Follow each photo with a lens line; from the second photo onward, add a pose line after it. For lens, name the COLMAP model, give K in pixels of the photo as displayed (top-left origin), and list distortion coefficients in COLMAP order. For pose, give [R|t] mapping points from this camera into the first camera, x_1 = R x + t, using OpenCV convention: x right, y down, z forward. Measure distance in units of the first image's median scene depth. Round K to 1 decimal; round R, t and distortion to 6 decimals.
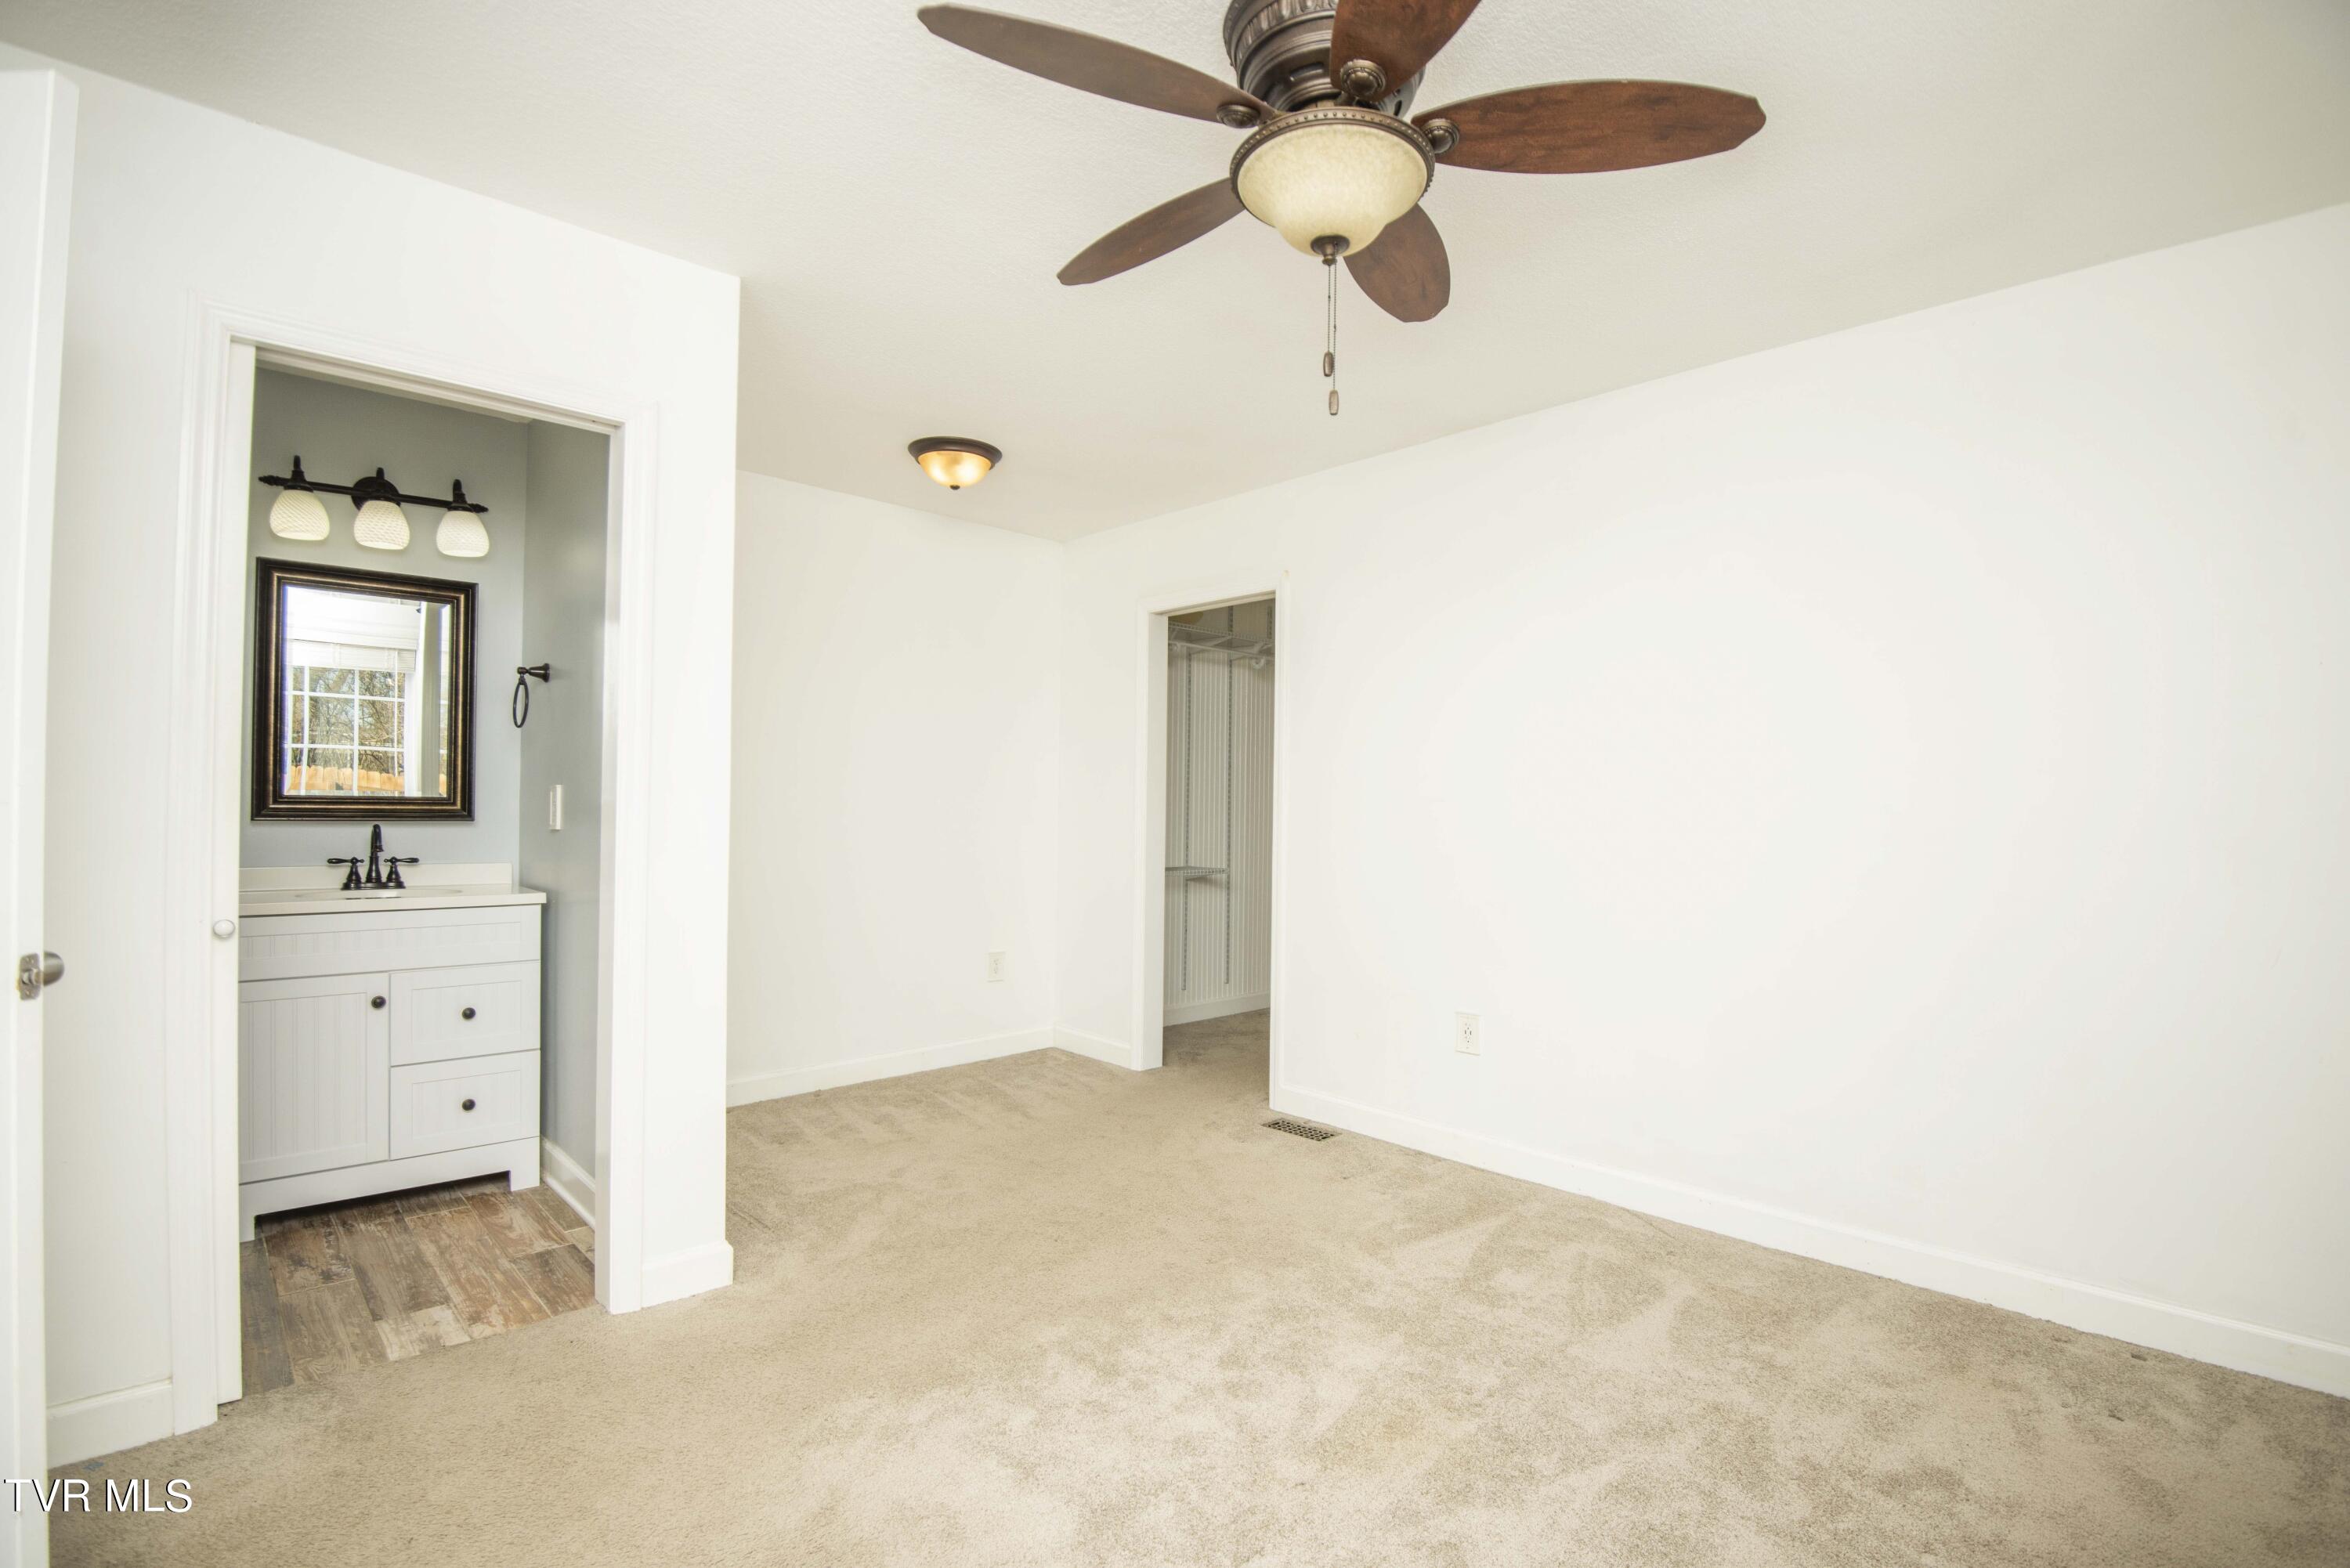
lens RADIAL K [[1078.5, 0, 1183.3], [0, 1078.5, 797.5], [0, 0, 1]] dist [-0.024663, -0.004334]
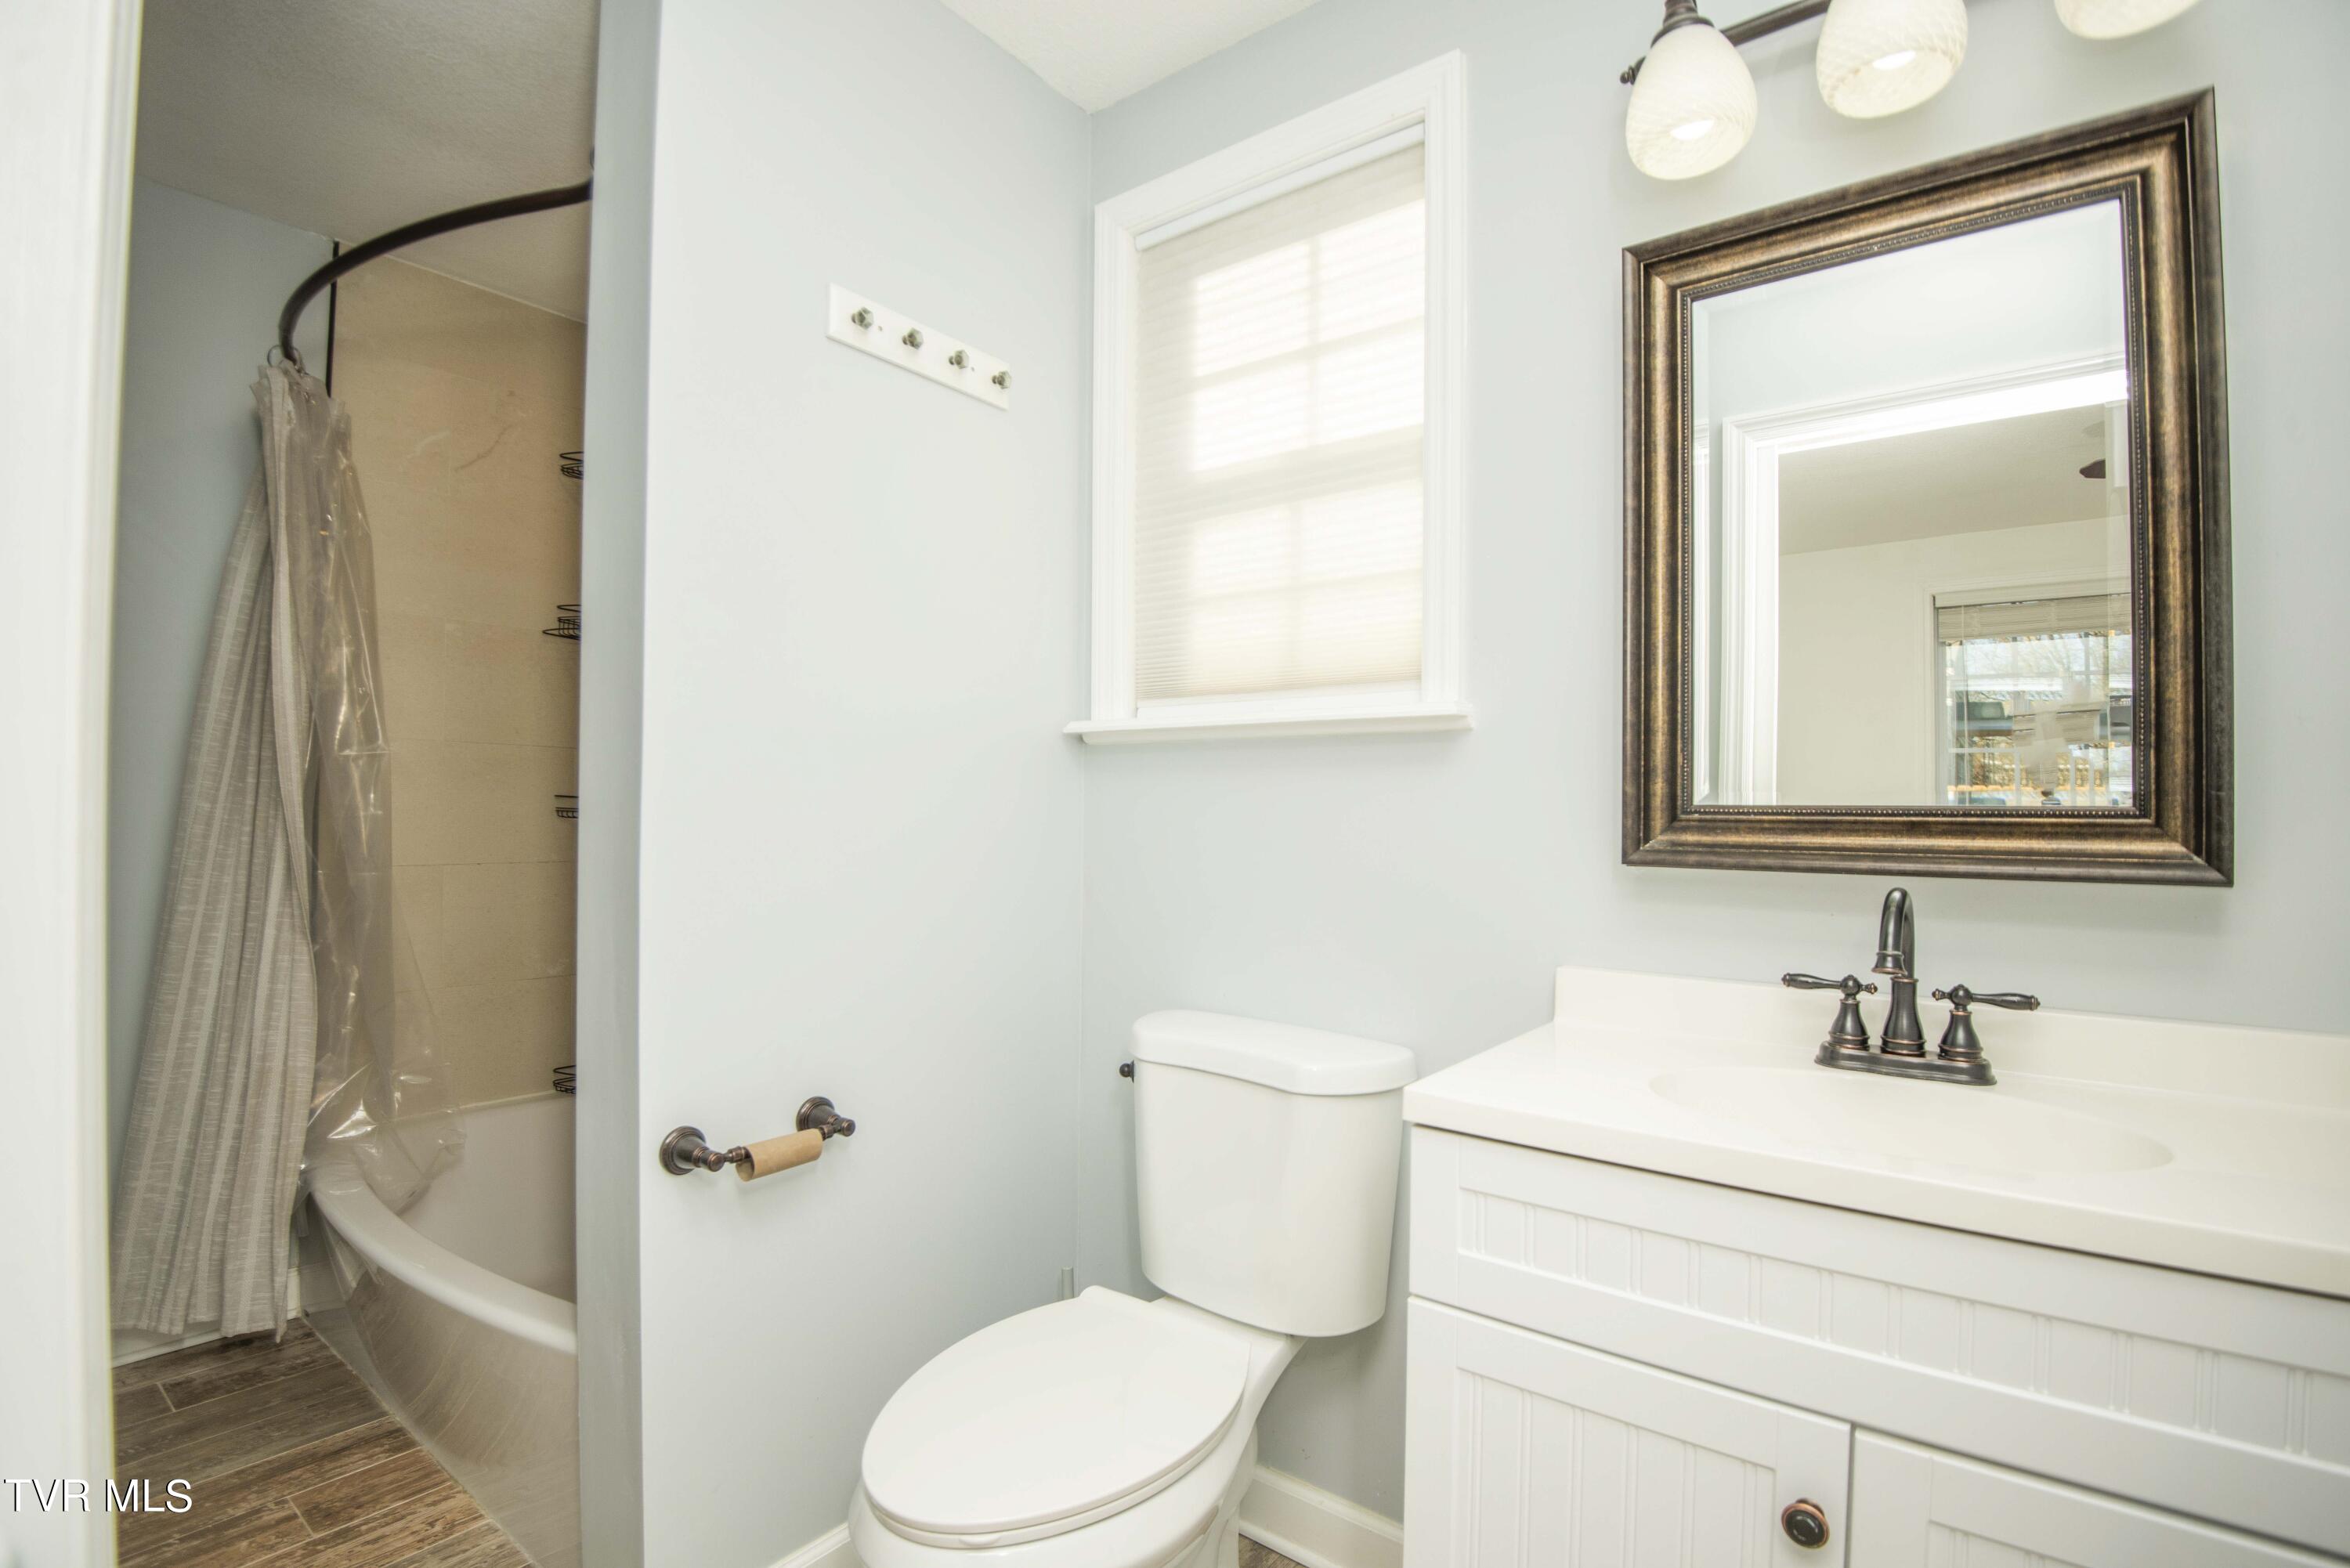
lens RADIAL K [[1078.5, 0, 1193.4], [0, 1078.5, 800.3], [0, 0, 1]] dist [-0.024663, -0.004334]
pose [[0.154792, -0.018755, -0.987769, -0.427105], [0.007230, 0.999815, -0.017850, 0.001526], [0.987921, -0.004379, 0.154899, 0.676335]]
